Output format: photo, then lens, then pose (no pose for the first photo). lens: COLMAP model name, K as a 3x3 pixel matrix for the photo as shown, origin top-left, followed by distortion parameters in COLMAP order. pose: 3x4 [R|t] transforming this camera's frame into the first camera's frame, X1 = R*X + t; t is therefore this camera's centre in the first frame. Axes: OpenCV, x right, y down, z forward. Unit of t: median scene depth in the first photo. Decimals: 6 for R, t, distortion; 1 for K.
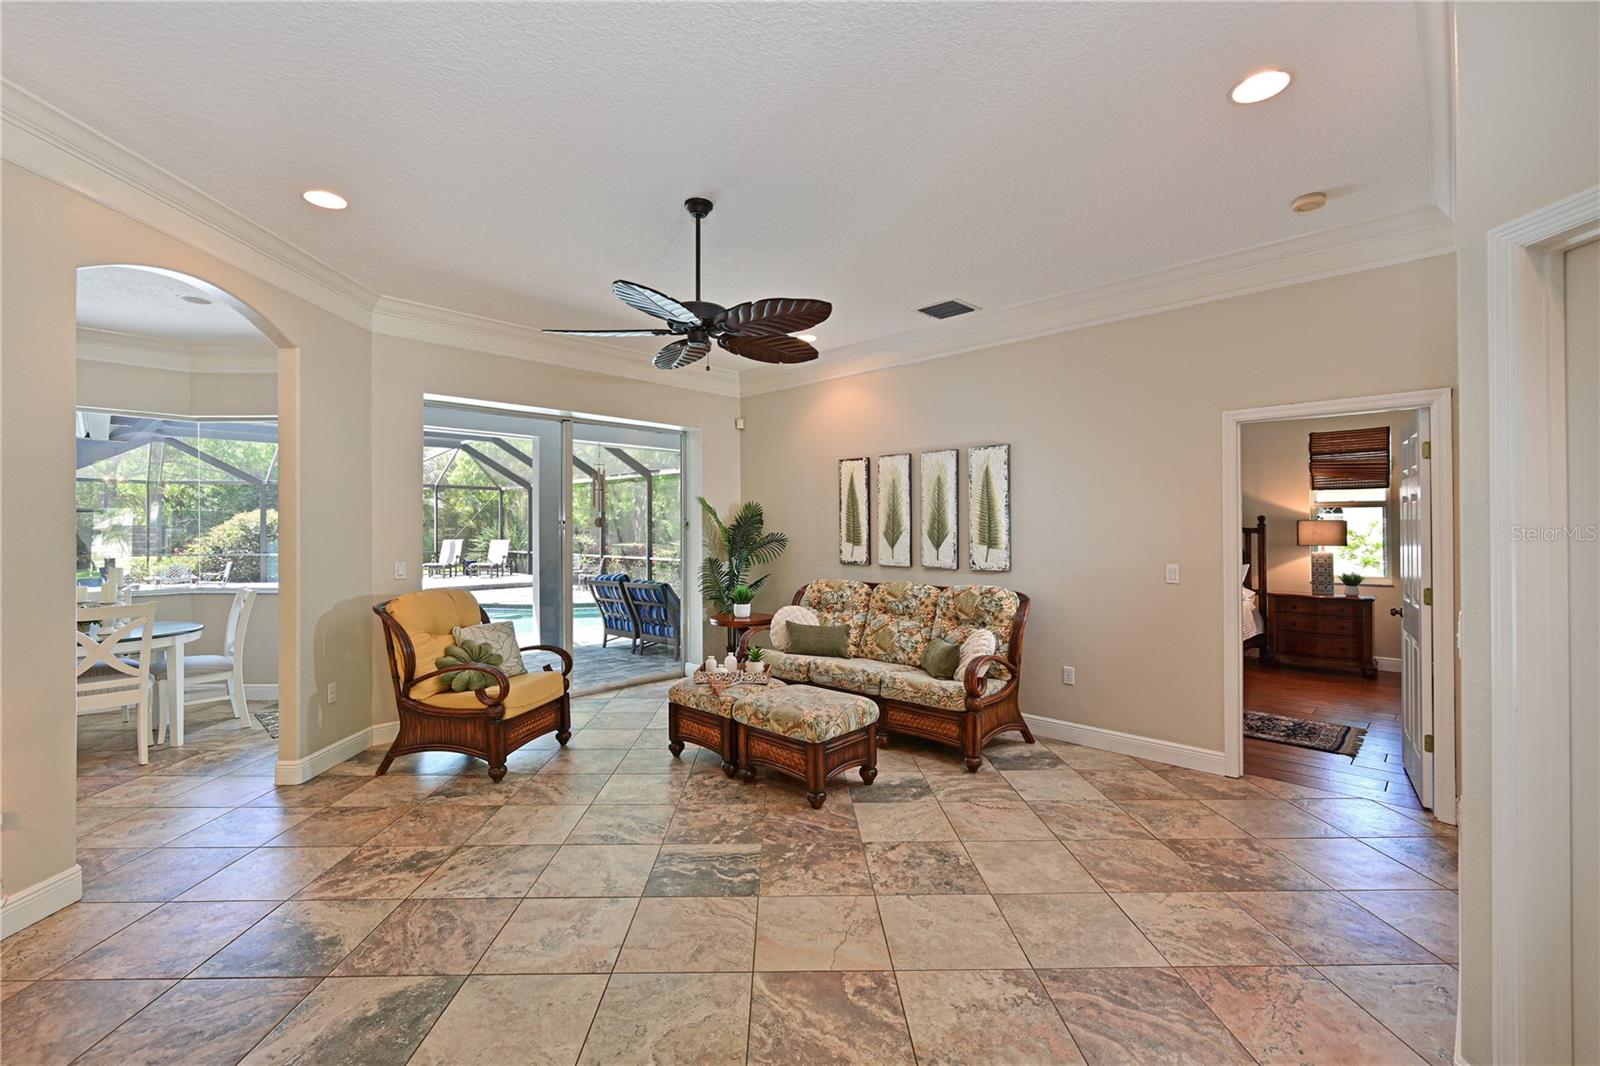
lens RADIAL K [[652.1, 0, 799.1], [0, 652.1, 530.3], [0, 0, 1]] dist [0.000163, -0.000007]
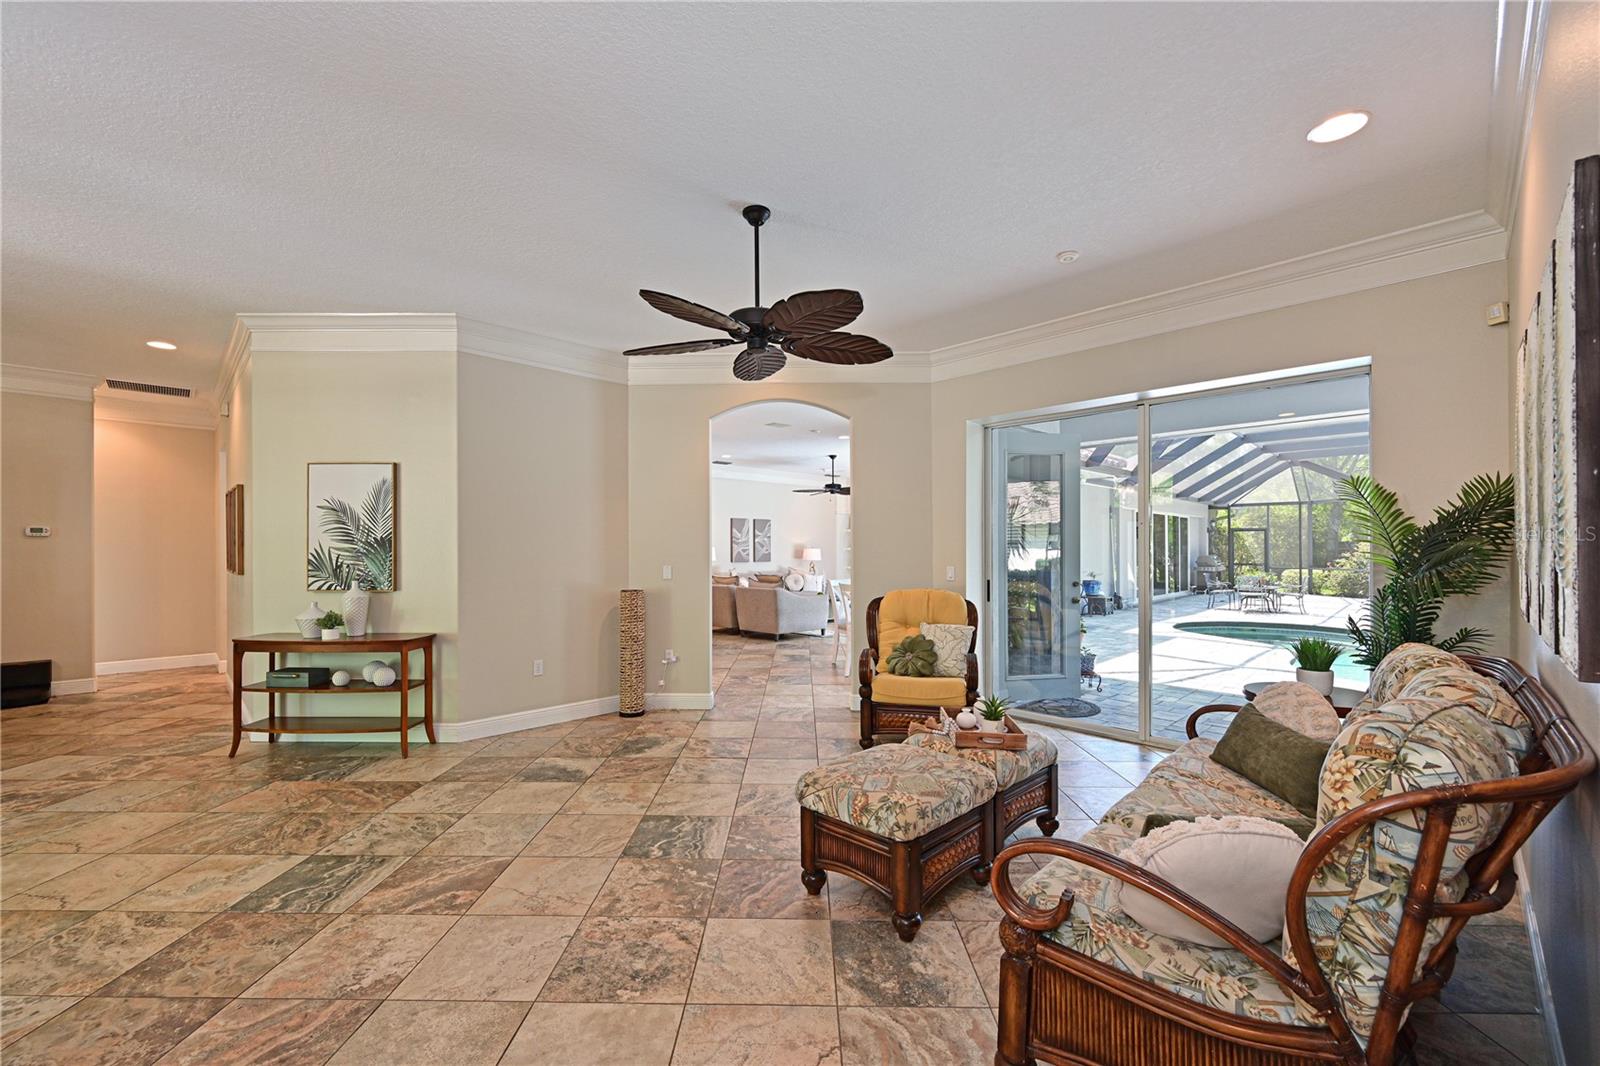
lens RADIAL K [[649.0, 0, 802.4], [0, 649.0, 546.8], [0, 0, 1]] dist [0.001888, 0.000116]
pose [[-0.006116, 0.001114, -0.999981, 0.858803], [0.001162, 0.999999, 0.001107, 0.018023], [0.999981, -0.001155, -0.006118, 1.073514]]
